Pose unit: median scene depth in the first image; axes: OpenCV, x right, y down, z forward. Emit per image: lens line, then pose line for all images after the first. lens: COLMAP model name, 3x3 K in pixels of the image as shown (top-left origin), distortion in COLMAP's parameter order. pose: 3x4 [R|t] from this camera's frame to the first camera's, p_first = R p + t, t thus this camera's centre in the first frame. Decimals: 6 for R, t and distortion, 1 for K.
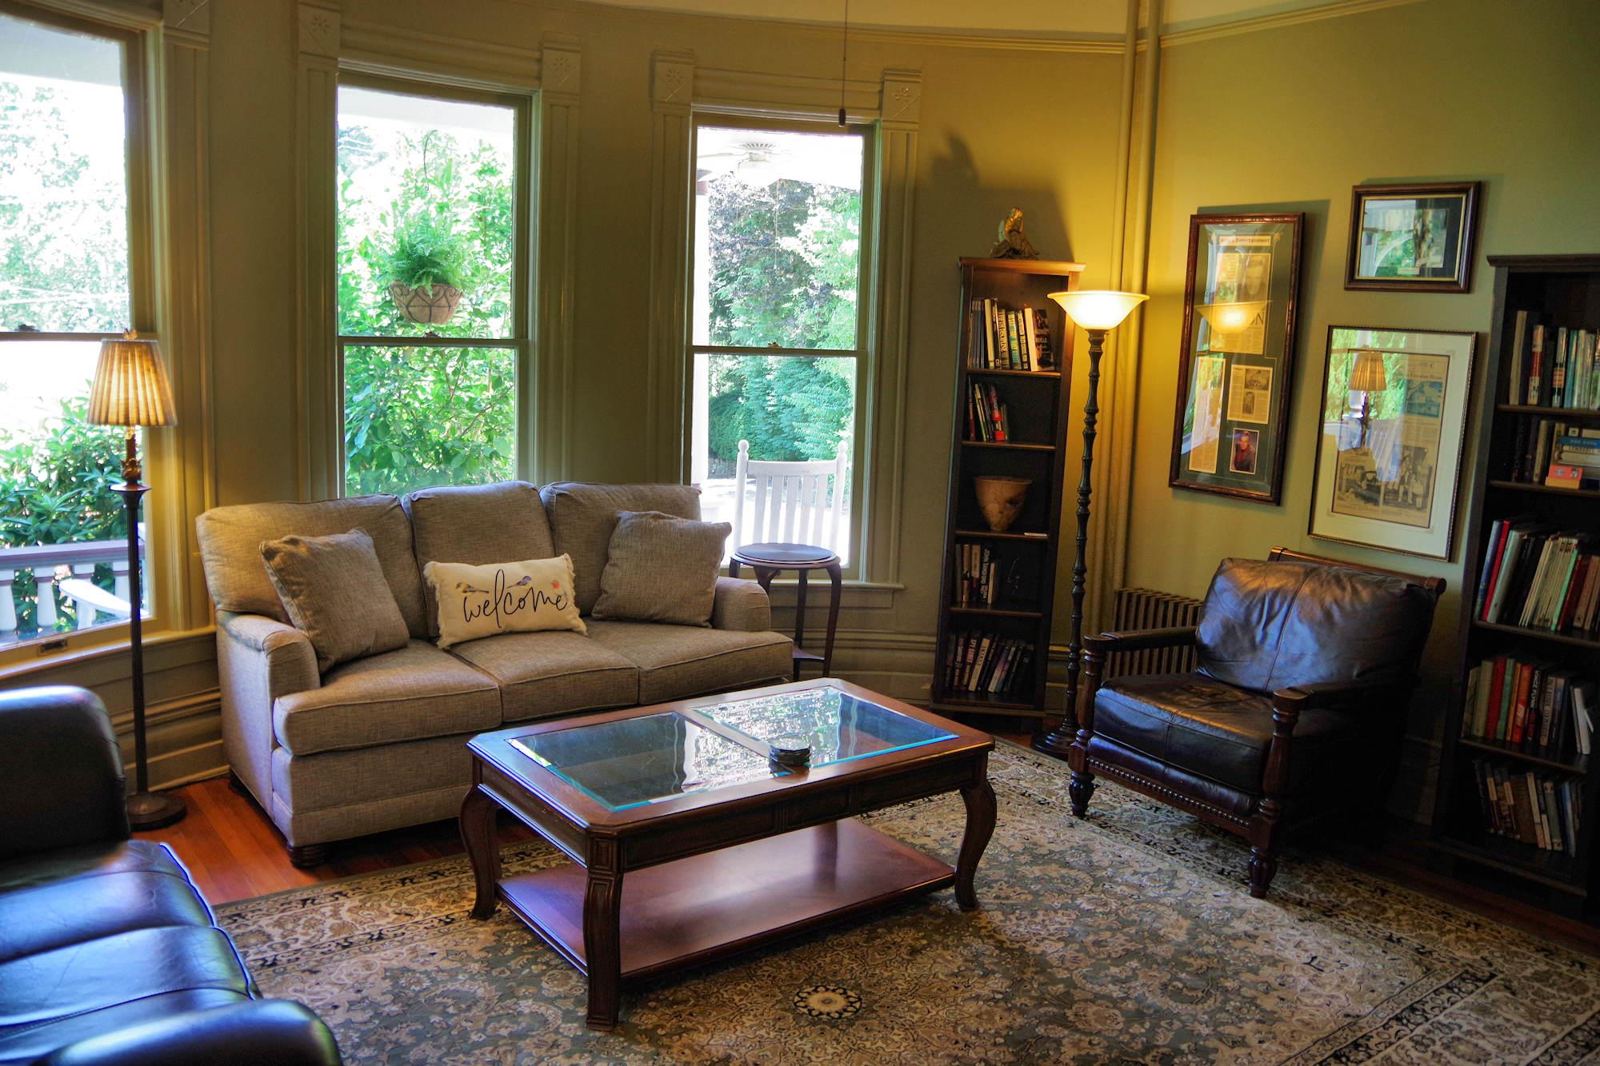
lens RADIAL K [[1276.6, 0, 800.0], [0, 1276.6, 533.0], [0, 0, 1]] dist [-0.056414, 0.006094]
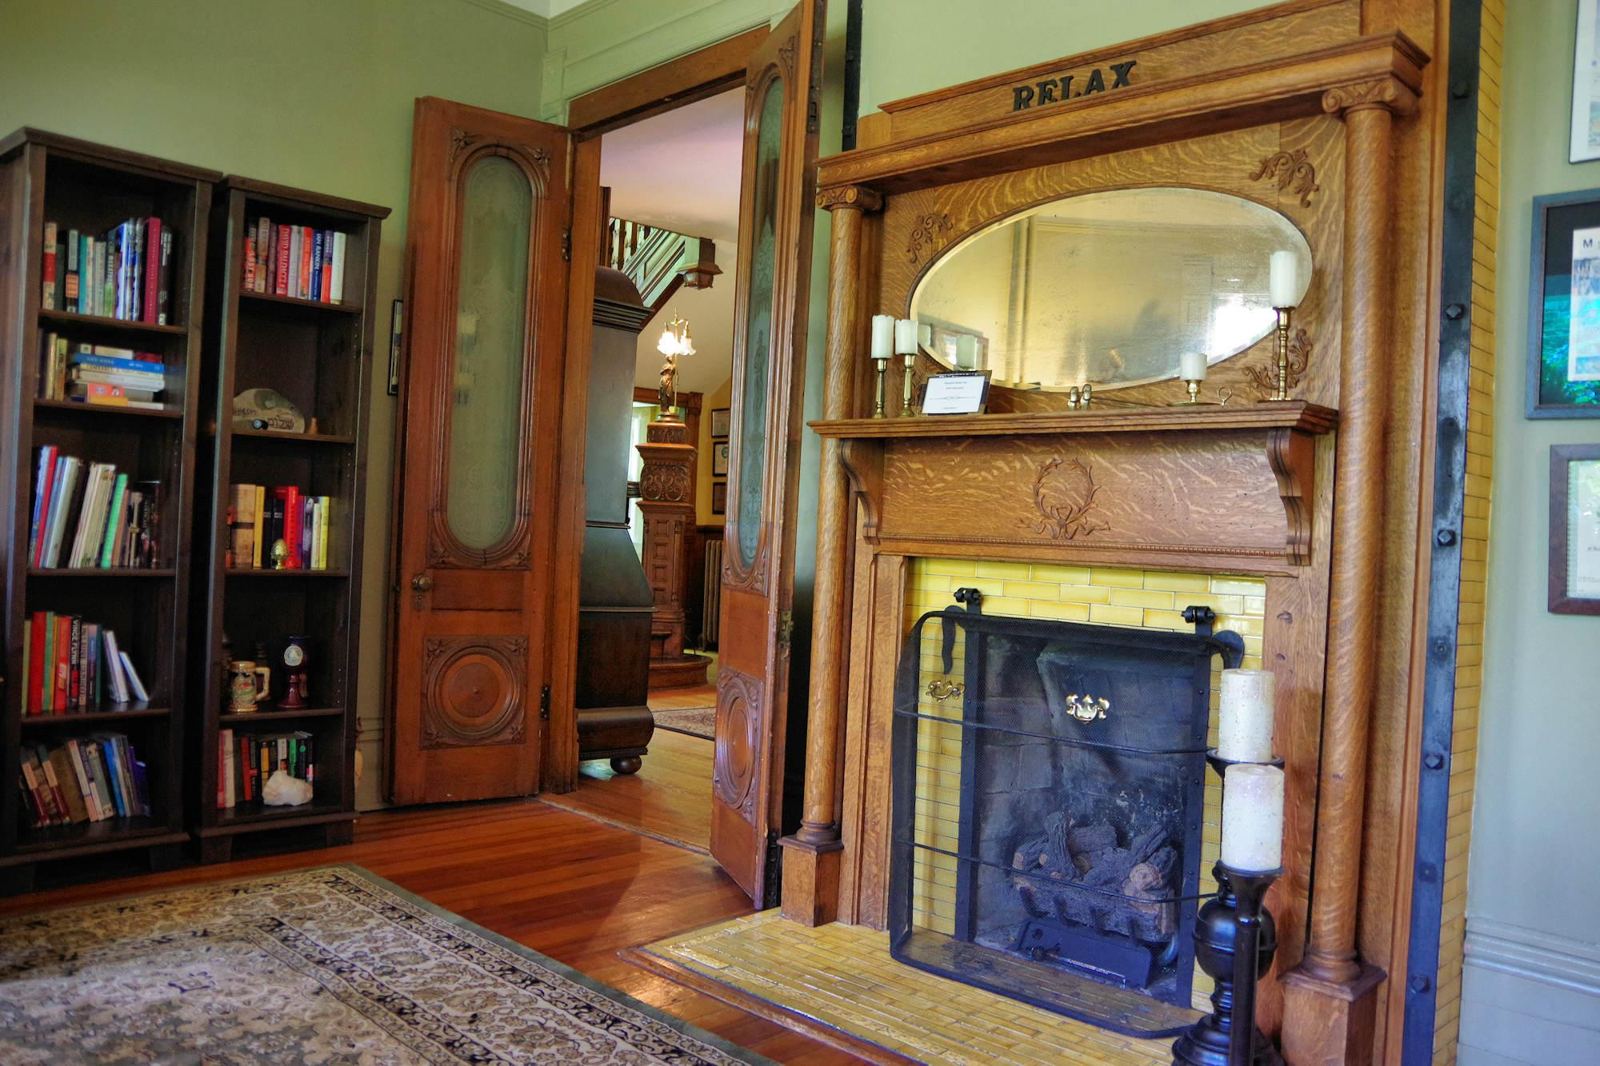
lens RADIAL K [[1276.6, 0, 800.0], [0, 1276.6, 533.0], [0, 0, 1]] dist [-0.056414, 0.006094]
pose [[-0.136716, -0.044560, 0.989608, -0.528573], [0.104541, 0.992760, 0.059145, 0.077351], [-0.985079, 0.111541, -0.131068, 0.933429]]
